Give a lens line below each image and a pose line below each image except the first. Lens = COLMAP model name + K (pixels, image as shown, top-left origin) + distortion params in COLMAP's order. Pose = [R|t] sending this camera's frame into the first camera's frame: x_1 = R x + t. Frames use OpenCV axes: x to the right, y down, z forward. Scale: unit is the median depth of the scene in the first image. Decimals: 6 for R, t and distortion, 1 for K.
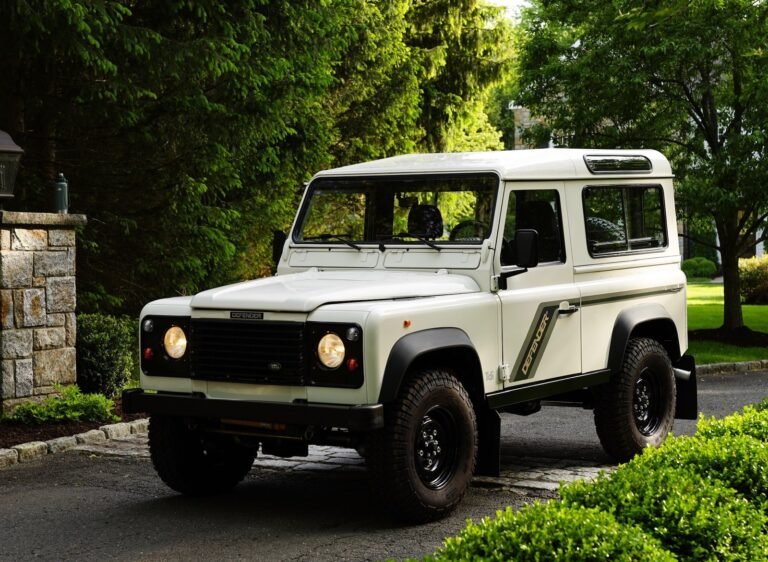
lens RADIAL K [[1514.6, 0, 435.8], [0, 1514.6, 254.6], [0, 0, 1]] dist [0.229825, -0.032925]
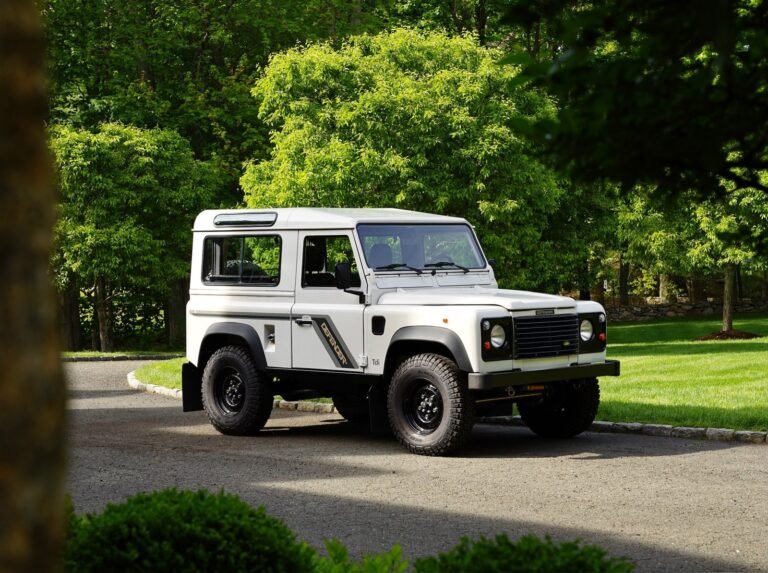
lens RADIAL K [[1749.6, 0, 421.8], [0, 1749.6, 251.6], [0, 0, 1]] dist [0.241115, 0.111912]
pose [[0.174482, 0.012004, 0.984587, -1.656903], [0.045769, 0.998746, -0.020287, 0.008514], [-0.983596, 0.048604, 0.173714, 0.725225]]
